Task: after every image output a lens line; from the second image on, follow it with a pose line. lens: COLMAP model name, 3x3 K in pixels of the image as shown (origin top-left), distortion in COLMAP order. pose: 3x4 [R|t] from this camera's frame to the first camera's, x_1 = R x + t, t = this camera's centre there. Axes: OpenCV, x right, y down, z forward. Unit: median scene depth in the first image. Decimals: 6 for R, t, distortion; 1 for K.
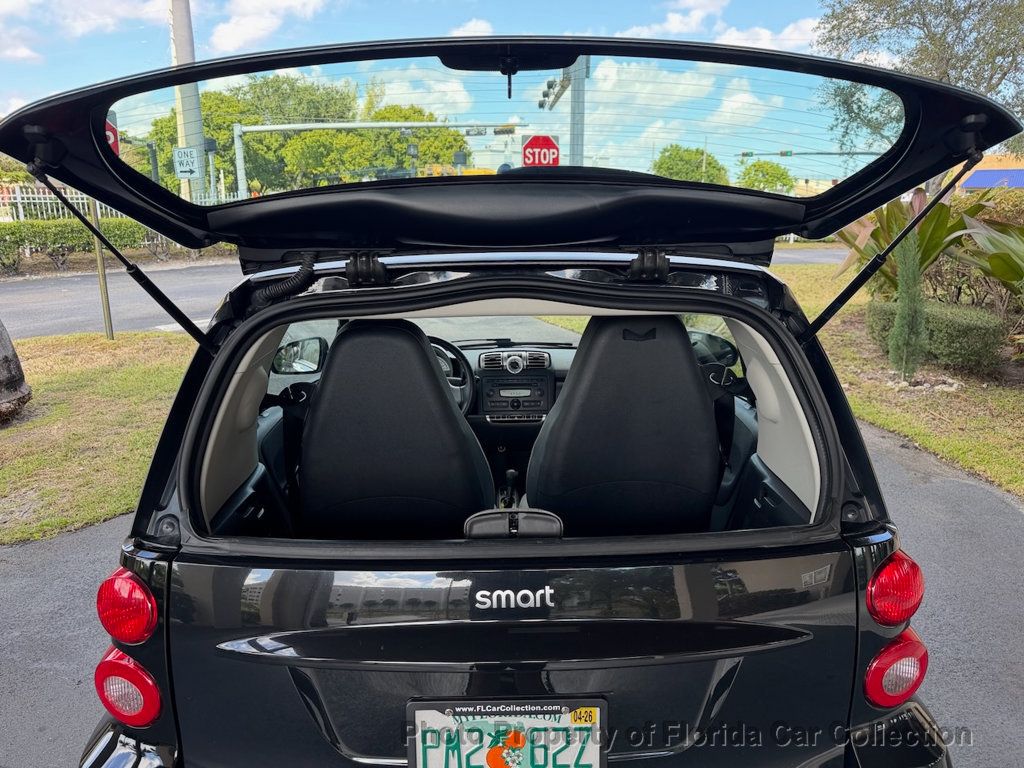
lens RADIAL K [[750.8, 0, 509.9], [0, 750.8, 380.1], [0, 0, 1]] dist [0.035924, -0.046719]
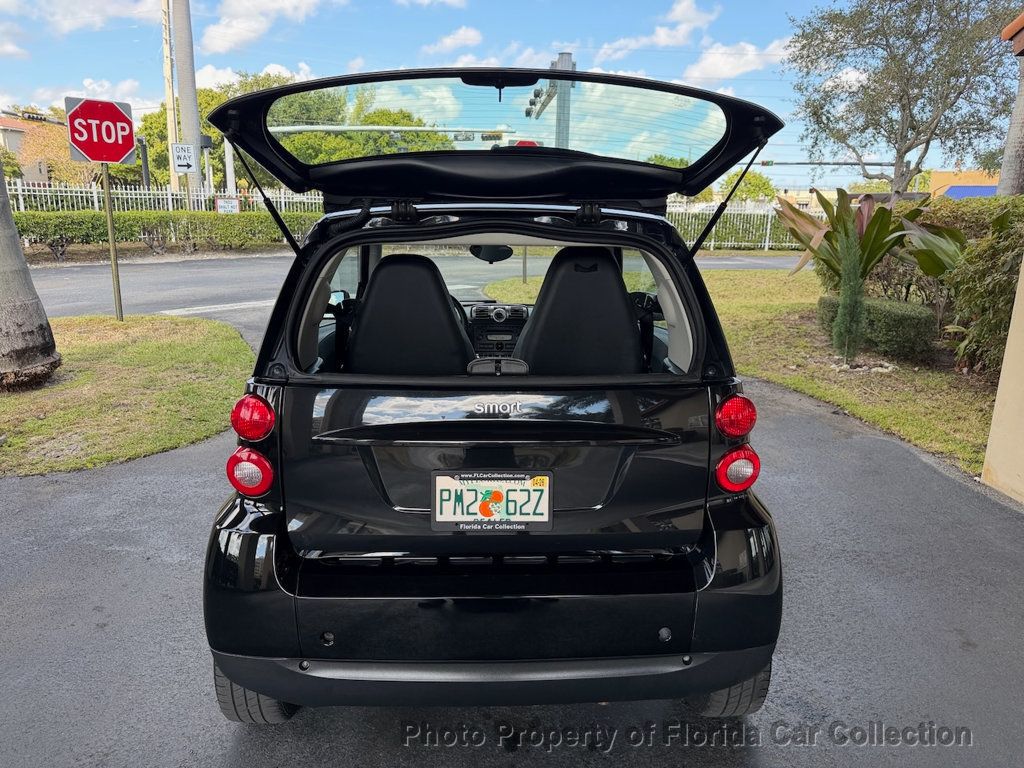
lens RADIAL K [[750.8, 0, 509.9], [0, 750.8, 373.5], [0, 0, 1]] dist [0.035924, -0.046719]
pose [[0.999628, 0.016470, 0.021759, -0.000910], [-0.016112, 0.999734, -0.016521, 0.047576], [-0.022025, 0.016165, 0.999627, -0.124332]]
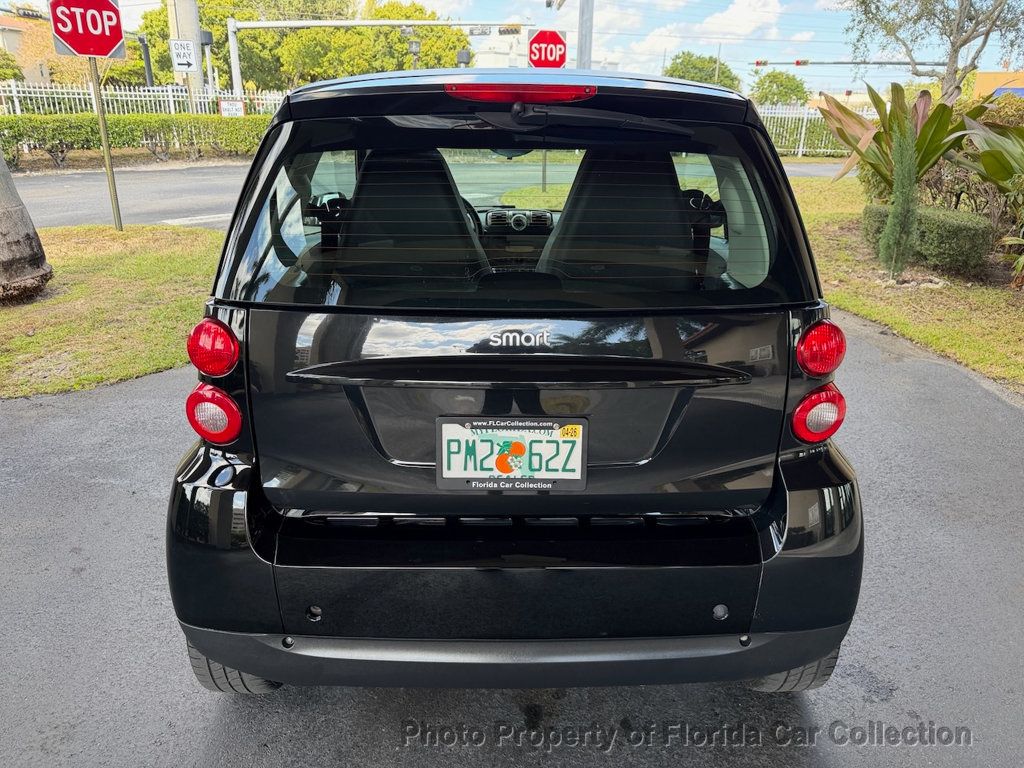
lens RADIAL K [[750.8, 0, 509.9], [0, 750.8, 387.2], [0, 0, 1]] dist [0.035924, -0.046719]
pose [[0.999803, 0.019761, 0.001847, -0.002199], [-0.019842, 0.993095, 0.115621, 0.044313], [0.000451, -0.115635, 0.993292, -0.054758]]
